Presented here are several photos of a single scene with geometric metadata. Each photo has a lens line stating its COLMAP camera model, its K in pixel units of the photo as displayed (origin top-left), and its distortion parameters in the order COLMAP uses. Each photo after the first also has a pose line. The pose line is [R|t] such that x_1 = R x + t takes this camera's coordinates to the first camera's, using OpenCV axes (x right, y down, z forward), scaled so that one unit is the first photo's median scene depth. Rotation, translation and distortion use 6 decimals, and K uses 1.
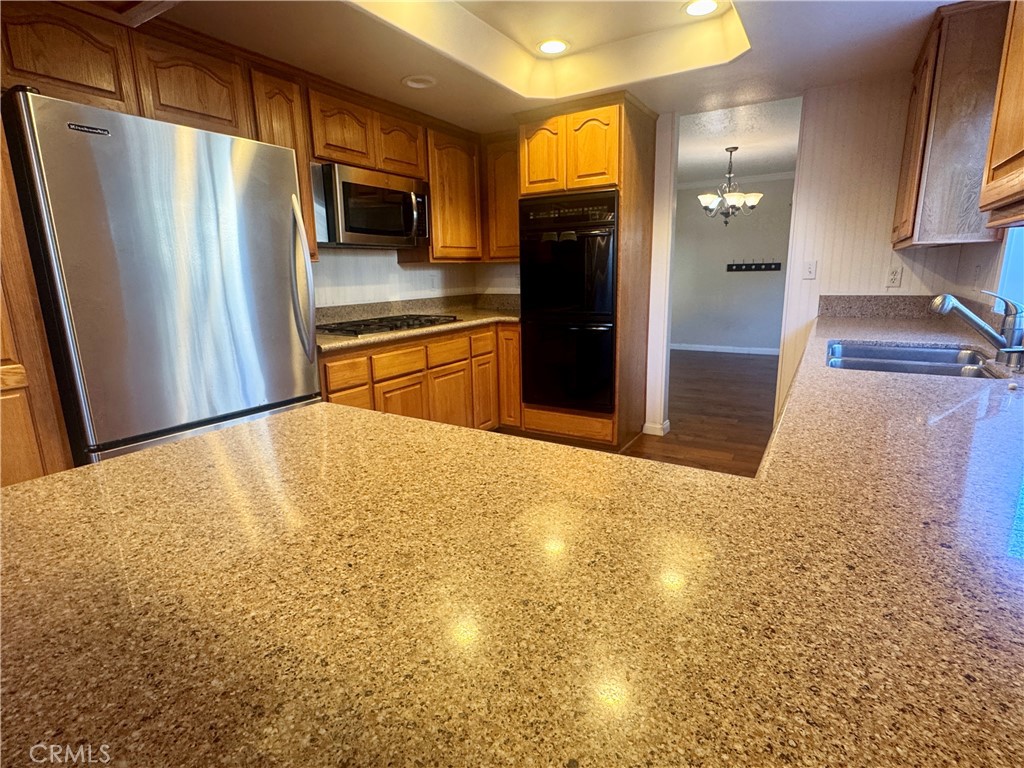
lens RADIAL K [[515.5, 0, 508.2], [0, 515.5, 384.4], [0, 0, 1]] dist [-0.002412, -0.000773]
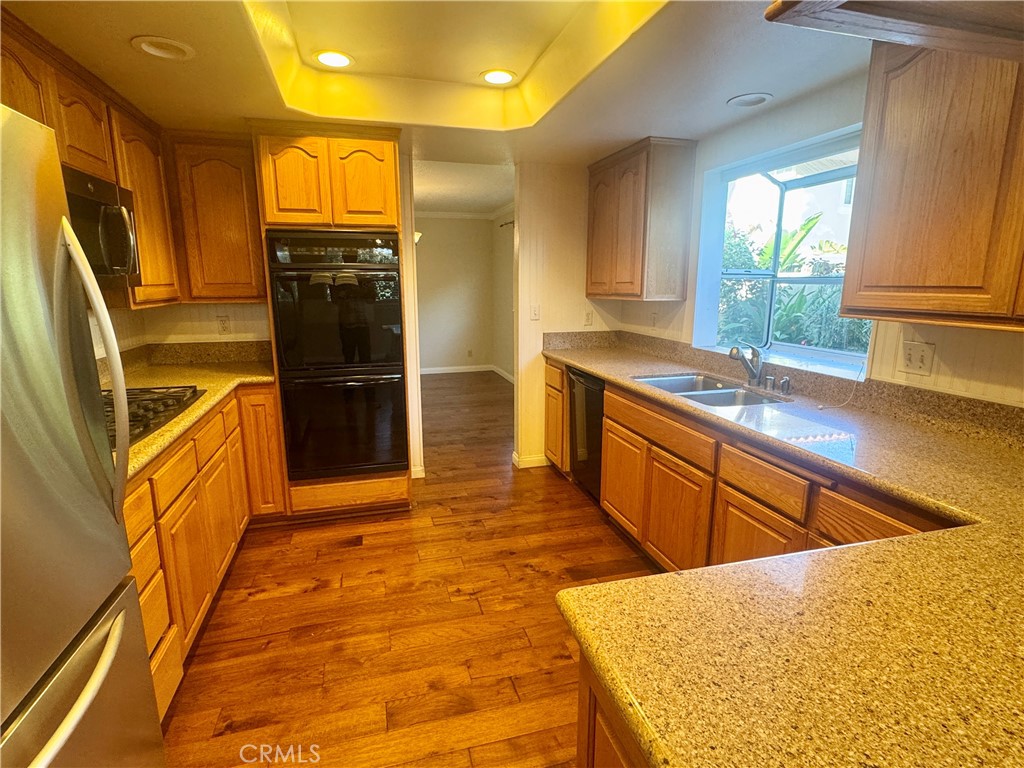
lens RADIAL K [[515.5, 0, 506.2], [0, 515.5, 382.7], [0, 0, 1]] dist [-0.002412, -0.000773]
pose [[0.680875, -0.120707, 0.722384, -0.327938], [0.143280, 0.989220, 0.030248, -0.100254], [-0.718248, 0.082908, 0.690830, 0.219261]]
